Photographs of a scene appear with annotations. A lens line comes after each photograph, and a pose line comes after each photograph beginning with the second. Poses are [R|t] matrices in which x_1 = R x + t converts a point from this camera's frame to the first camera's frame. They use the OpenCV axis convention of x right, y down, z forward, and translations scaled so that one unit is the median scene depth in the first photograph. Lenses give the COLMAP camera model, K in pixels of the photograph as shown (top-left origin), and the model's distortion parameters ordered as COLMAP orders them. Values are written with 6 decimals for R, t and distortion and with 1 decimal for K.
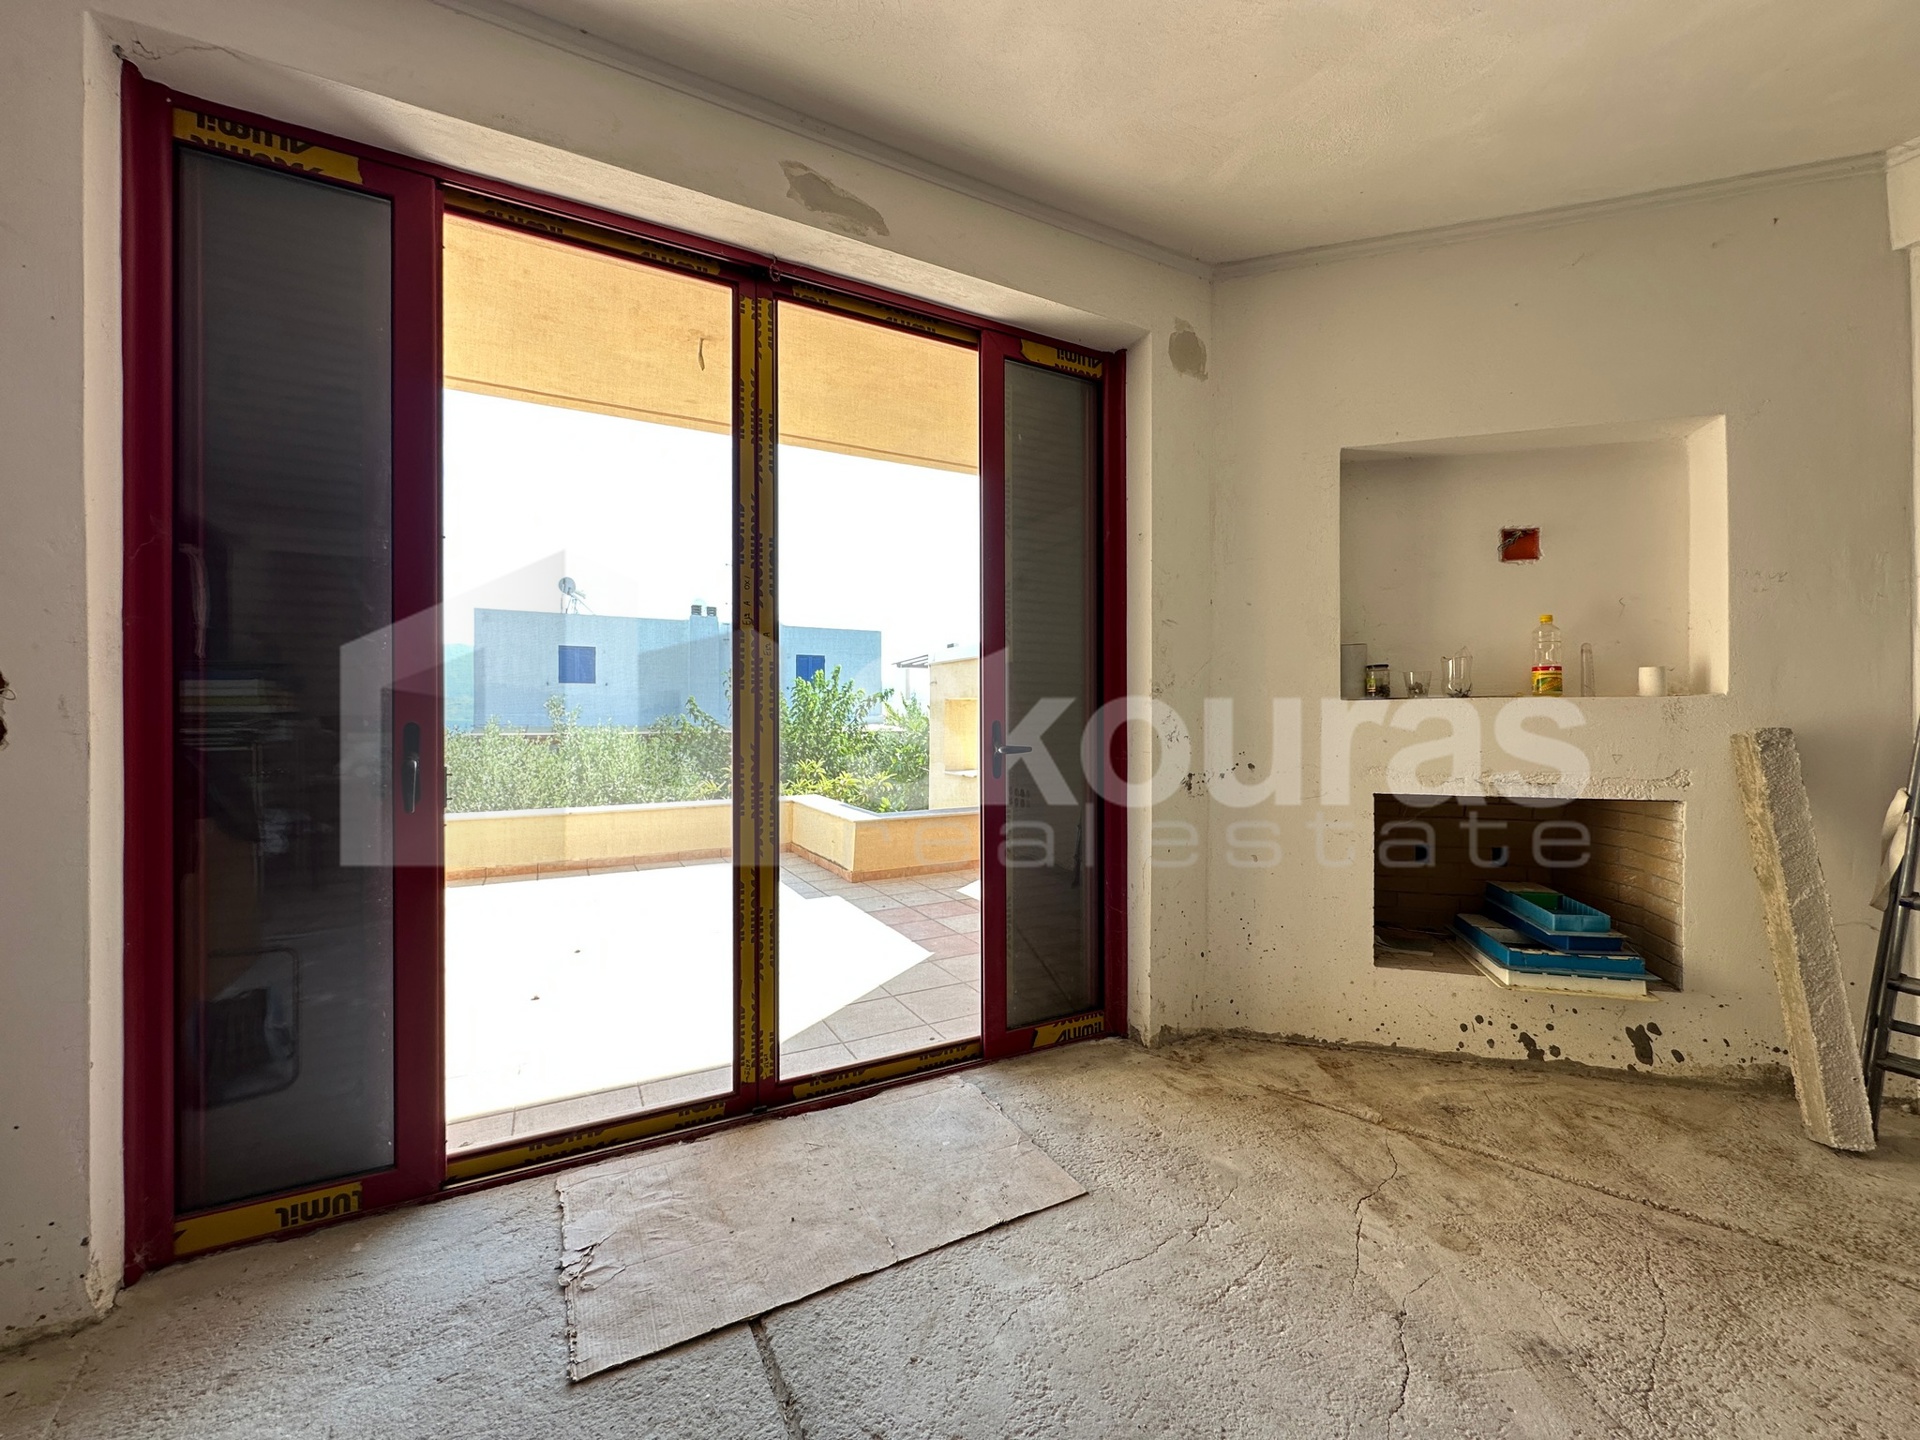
lens RADIAL K [[774.0, 0, 956.7], [0, 774.0, 718.7], [0, 0, 1]] dist [0.002047, 0.000049]
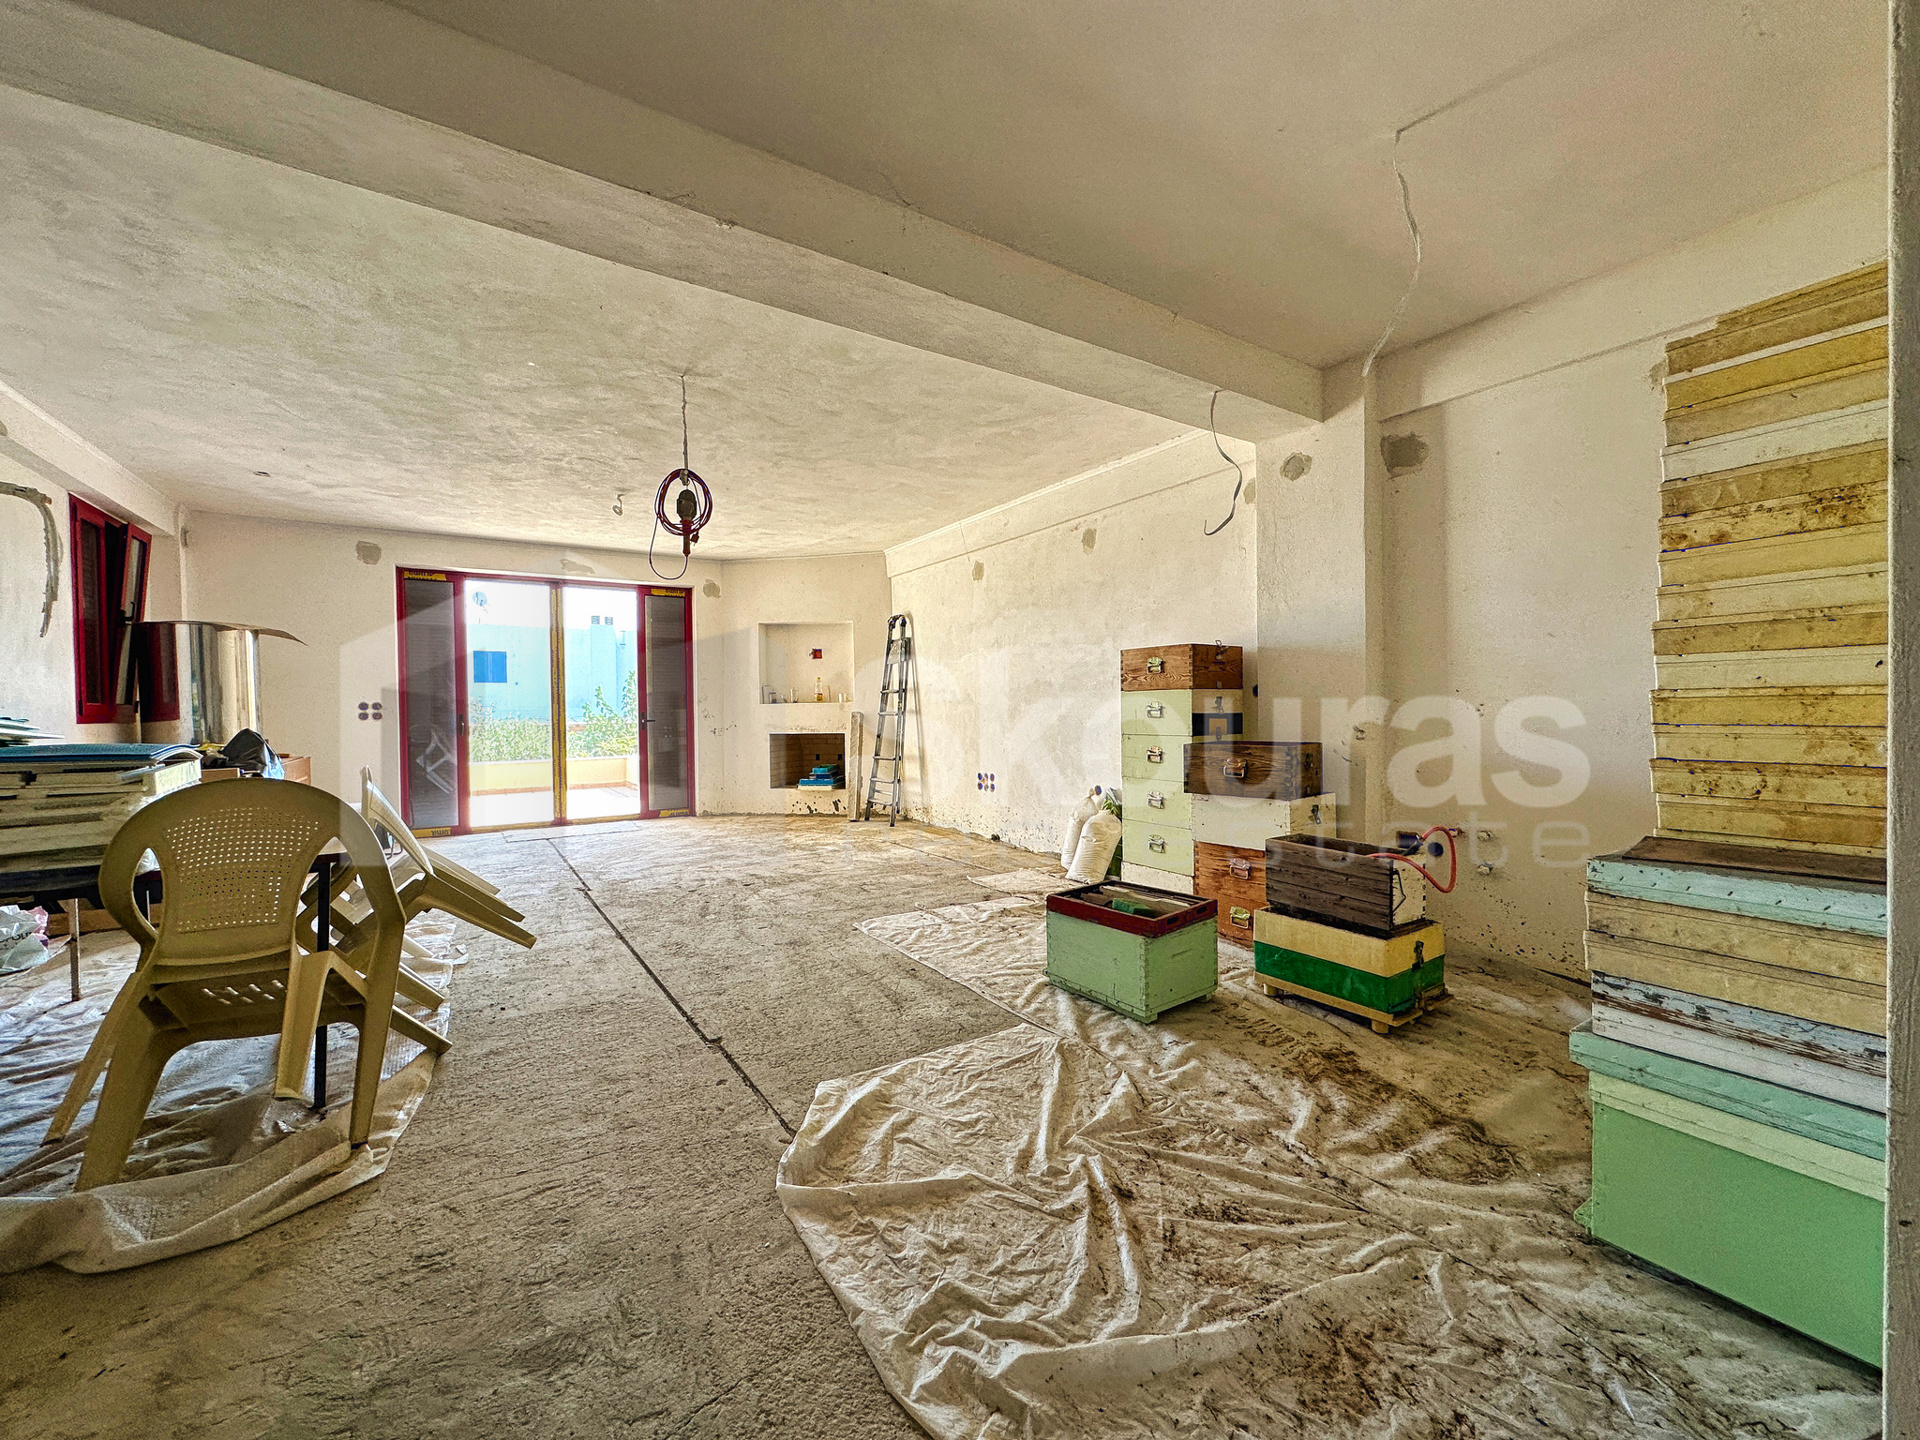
lens RADIAL K [[774.0, 0, 962.9], [0, 774.0, 721.3], [0, 0, 1]] dist [0.002047, 0.000049]
pose [[0.995455, -0.010798, 0.094621, 1.016241], [0.009147, 0.999799, 0.017864, -0.002654], [-0.094795, -0.016917, 0.995353, -2.189592]]
